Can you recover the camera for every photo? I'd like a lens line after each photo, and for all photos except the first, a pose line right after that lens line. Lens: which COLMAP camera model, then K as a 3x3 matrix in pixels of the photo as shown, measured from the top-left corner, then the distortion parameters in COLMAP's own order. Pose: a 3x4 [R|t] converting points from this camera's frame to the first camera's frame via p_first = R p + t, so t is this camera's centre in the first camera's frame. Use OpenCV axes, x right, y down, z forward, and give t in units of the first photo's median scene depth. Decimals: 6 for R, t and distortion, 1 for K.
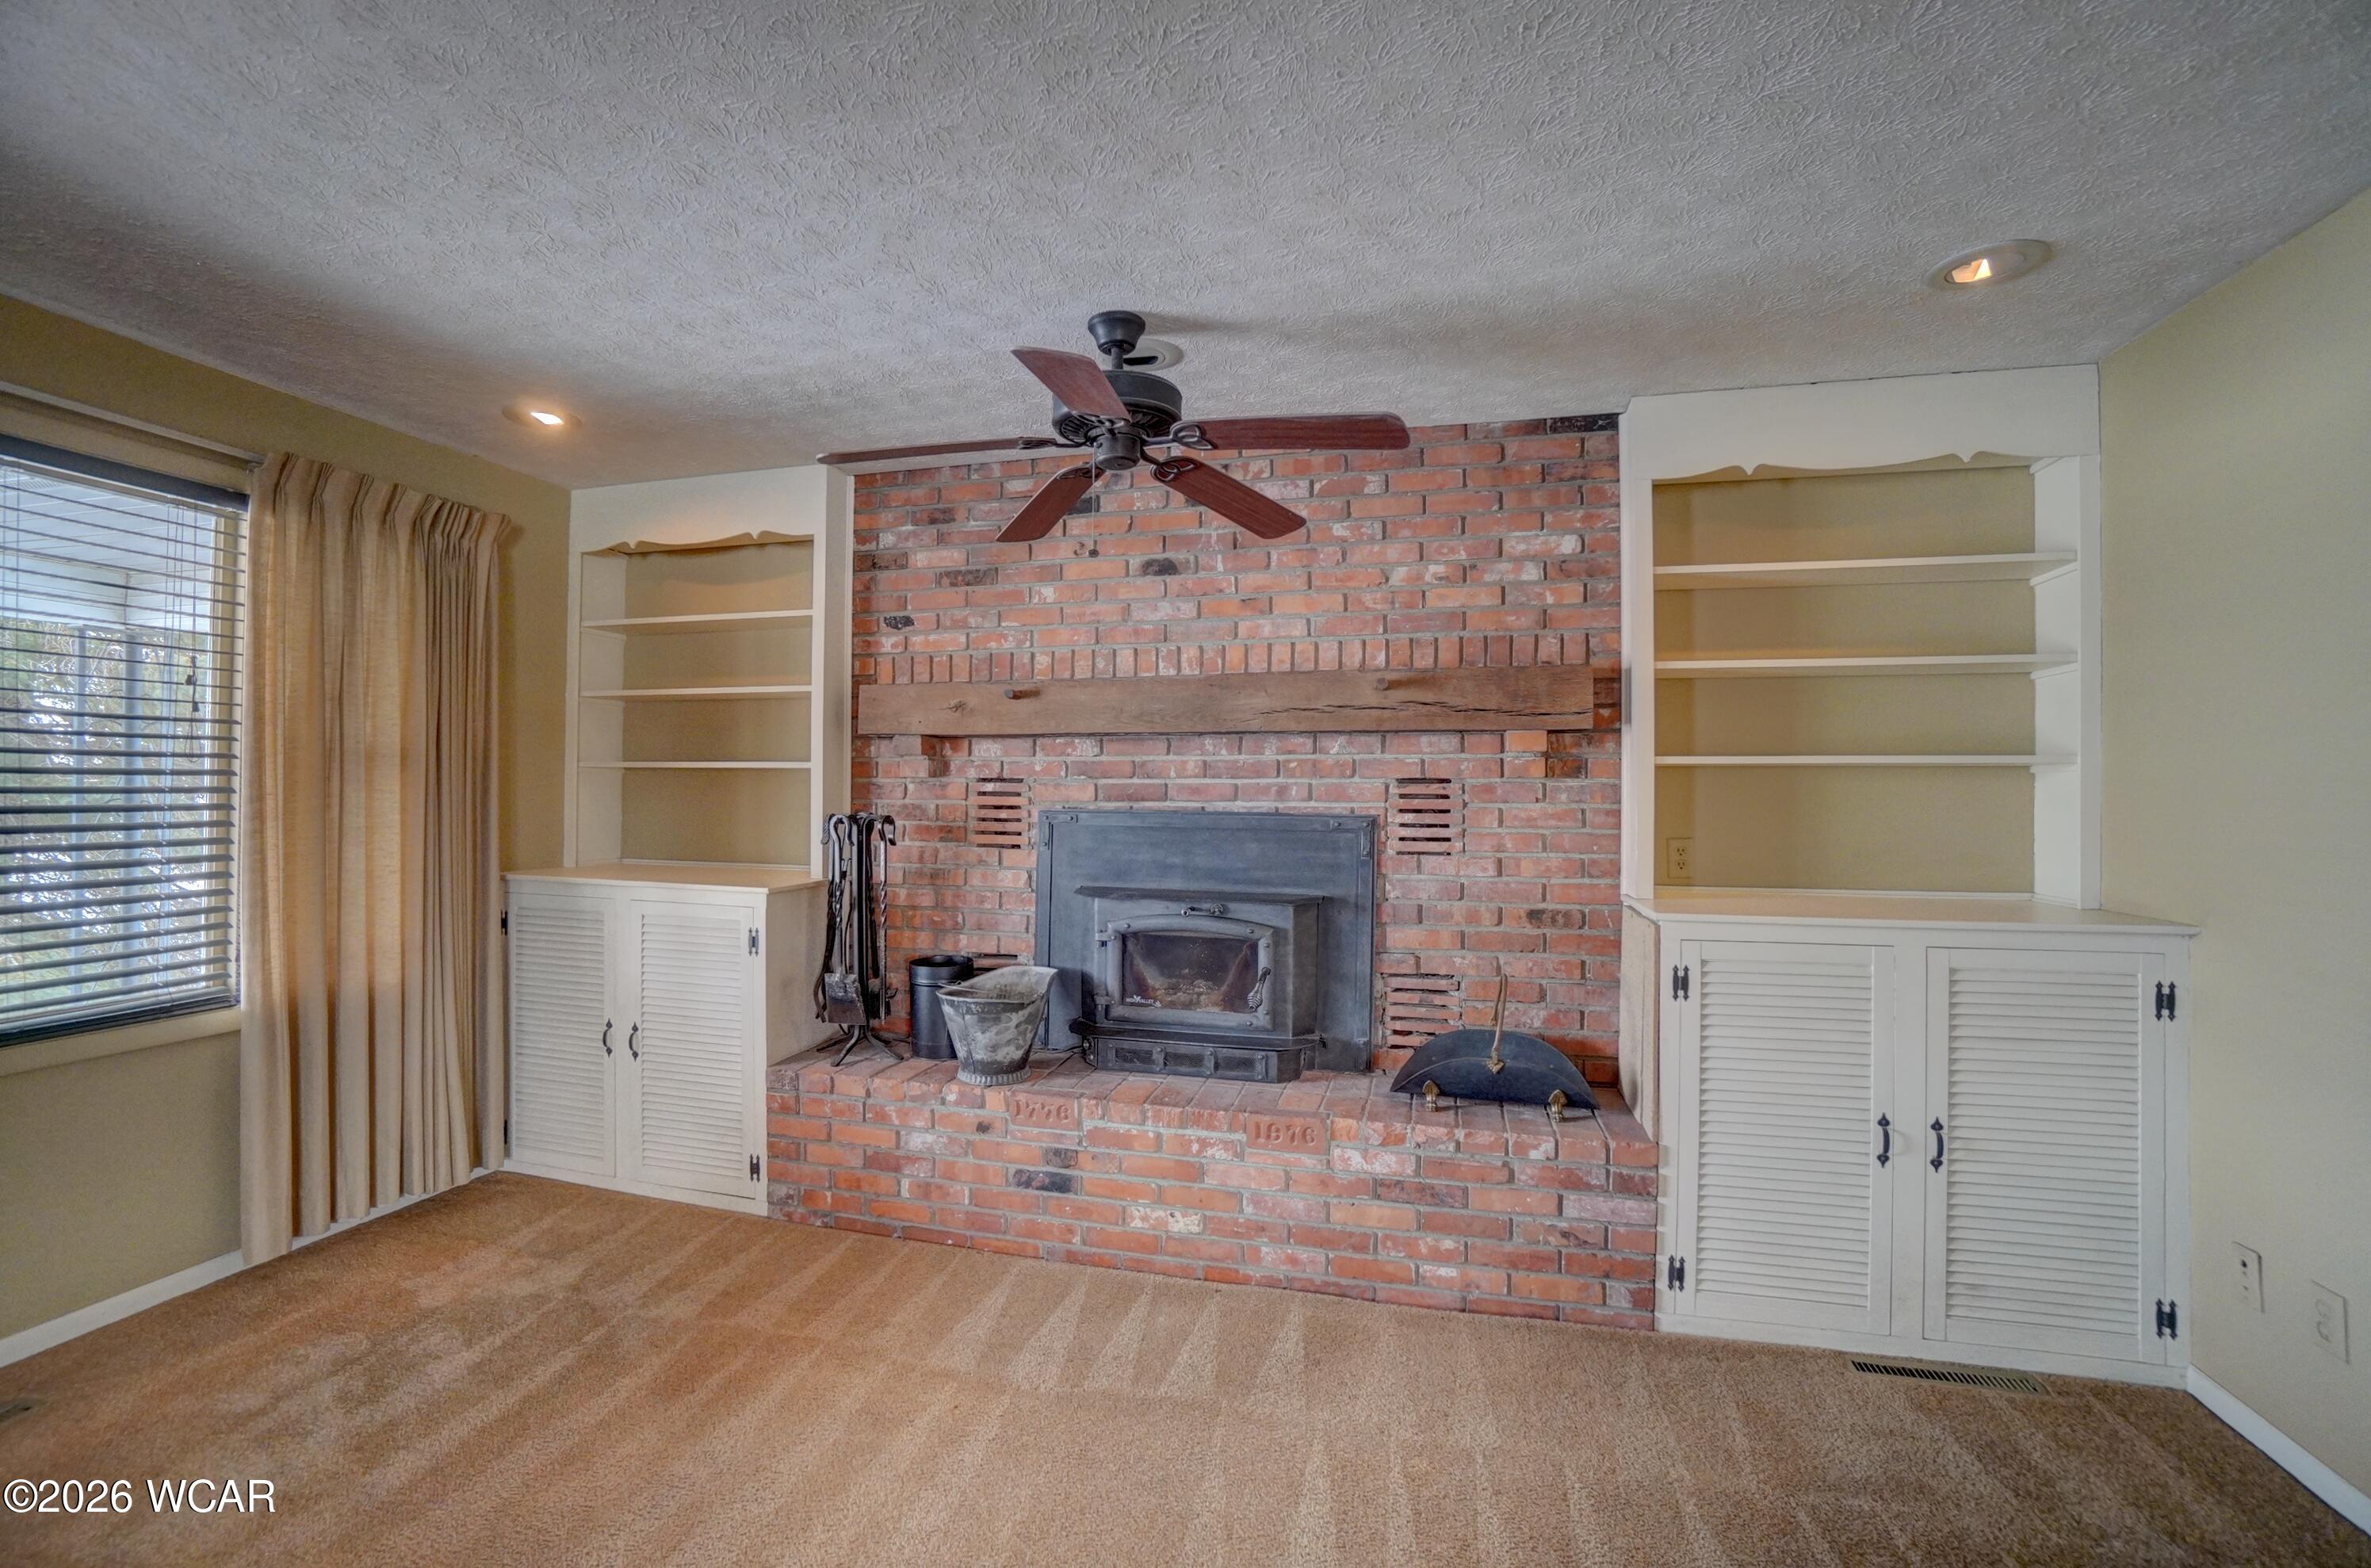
lens RADIAL K [[1047.7, 0, 1171.1], [0, 1047.7, 785.3], [0, 0, 1]] dist [-0.057646, 0.019547]
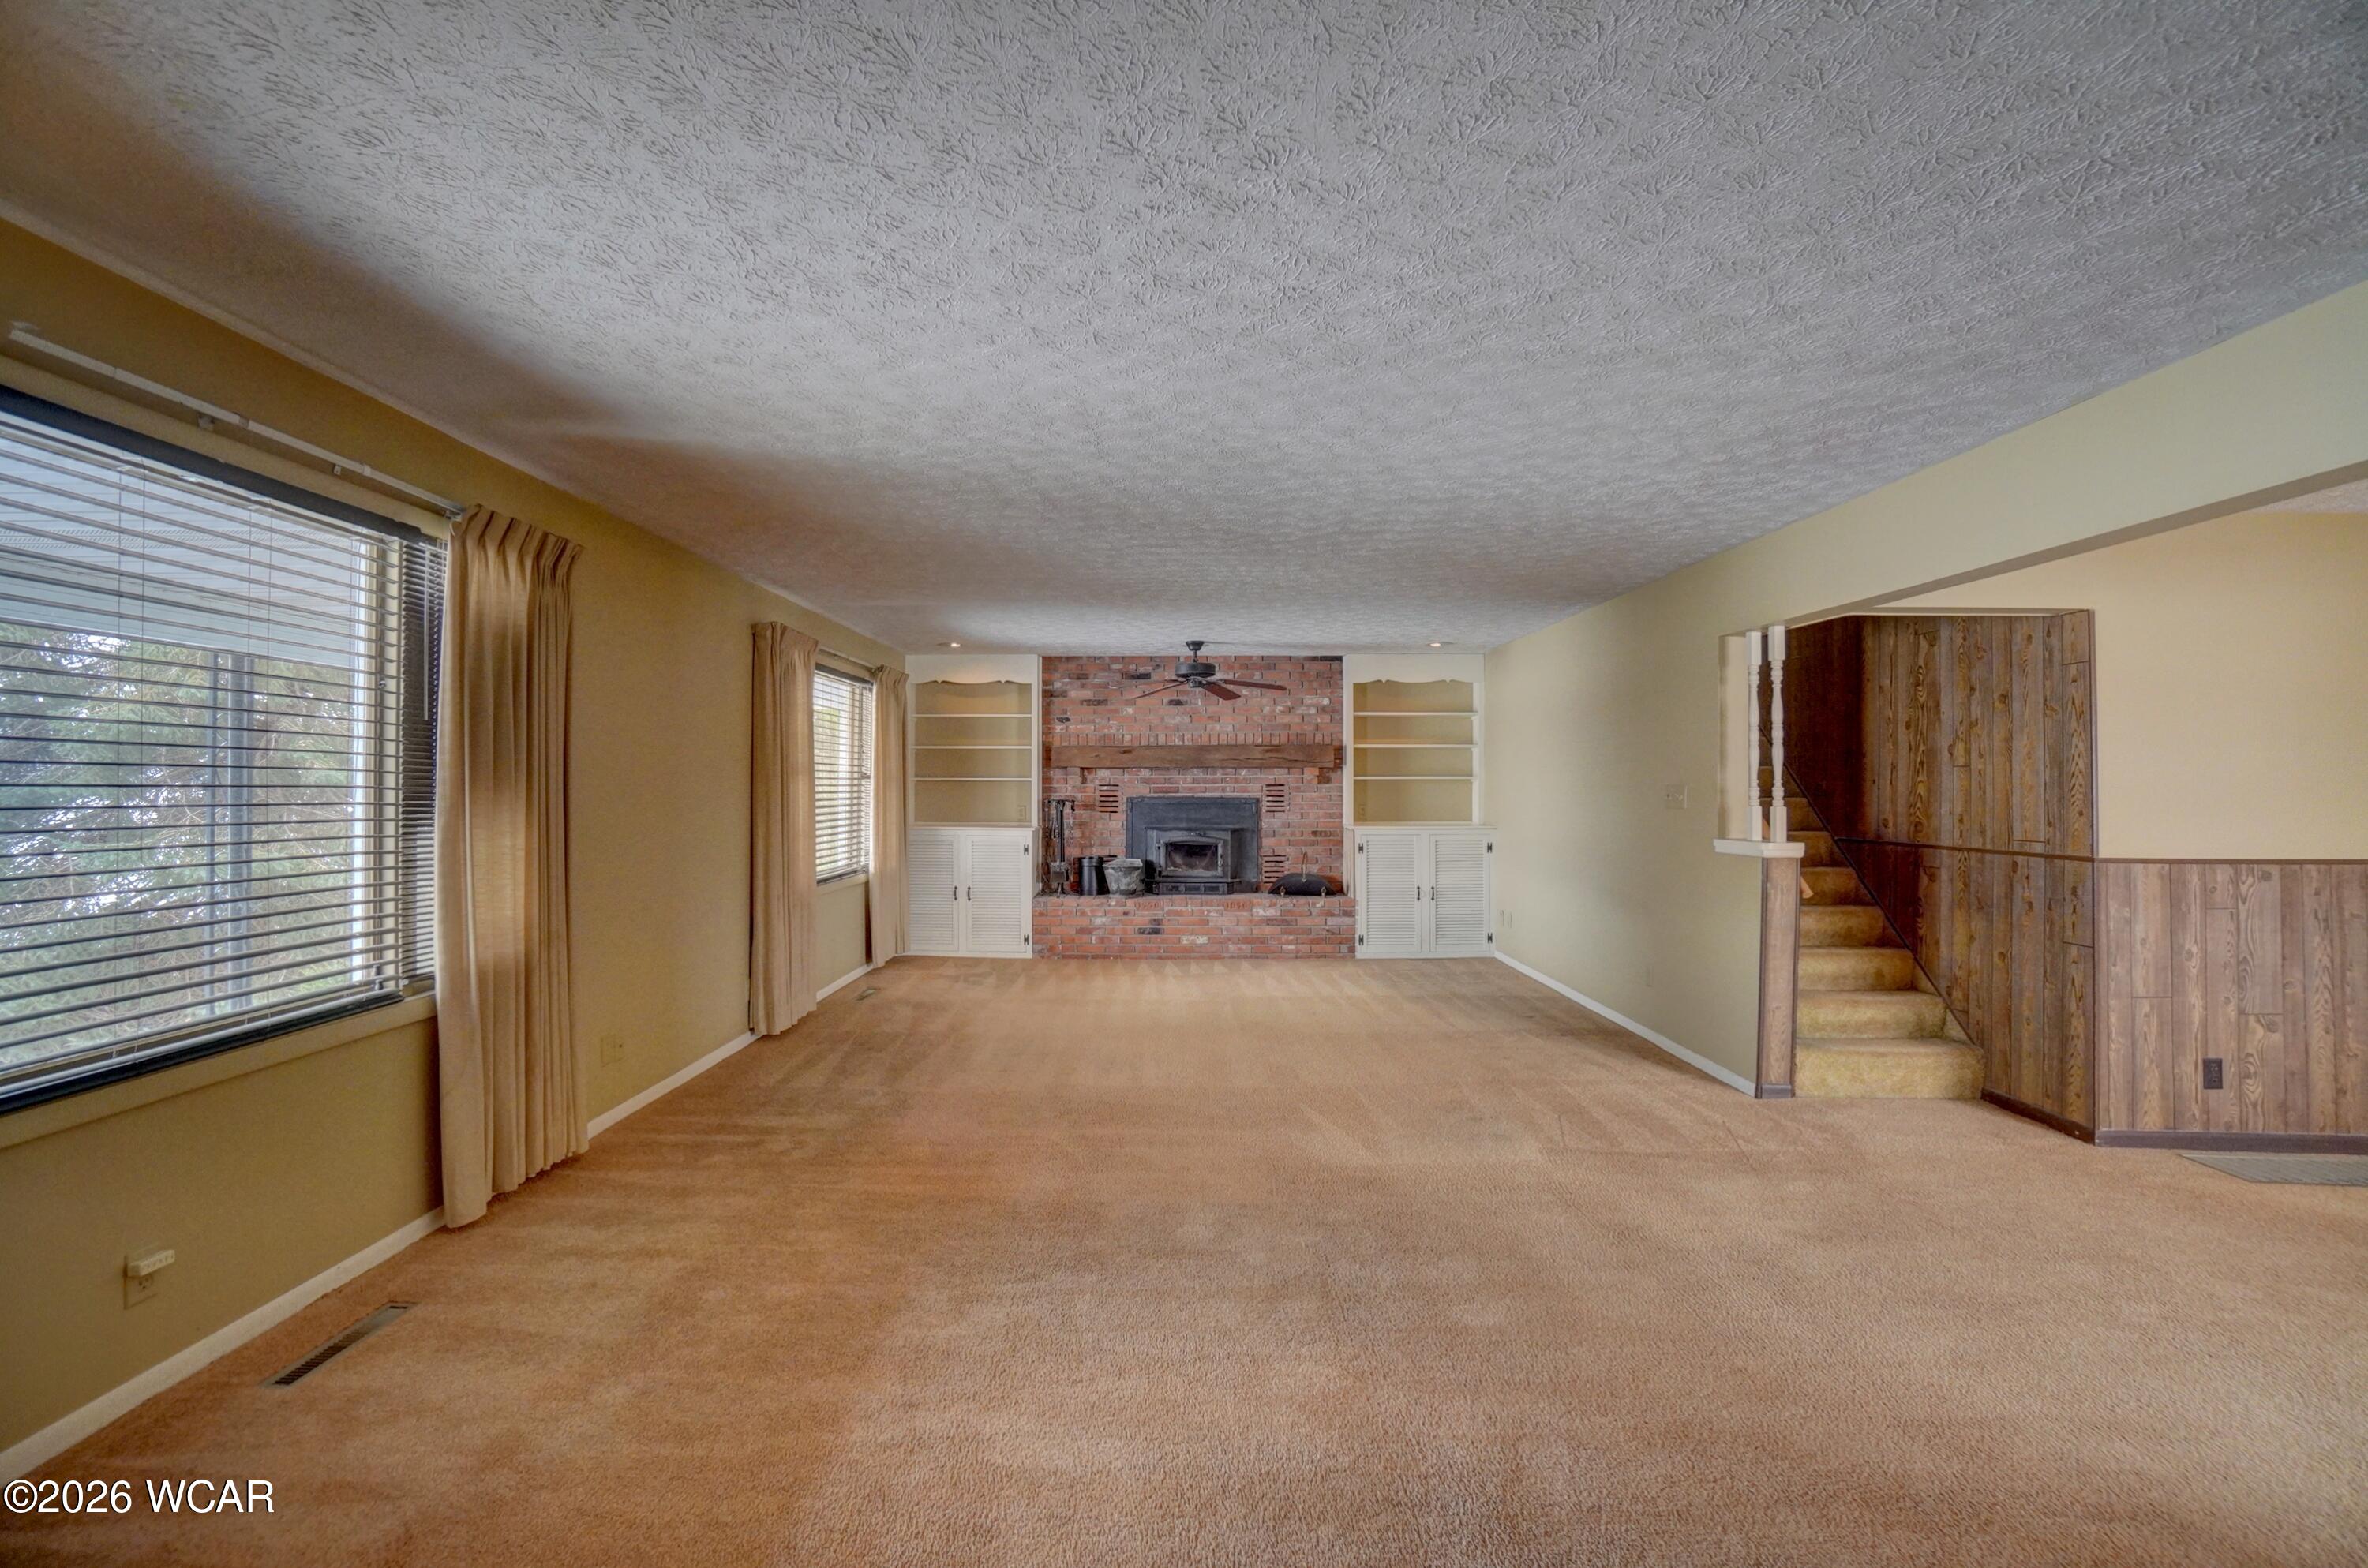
lens RADIAL K [[1046.2, 0, 1190.1], [0, 1046.2, 782.6], [0, 0, 1]] dist [-0.057646, 0.019547]
pose [[0.965053, -0.006361, 0.261979, -0.698045], [0.004069, 0.999949, 0.009292, -0.037311], [-0.262024, -0.007901, 0.965029, -1.603333]]
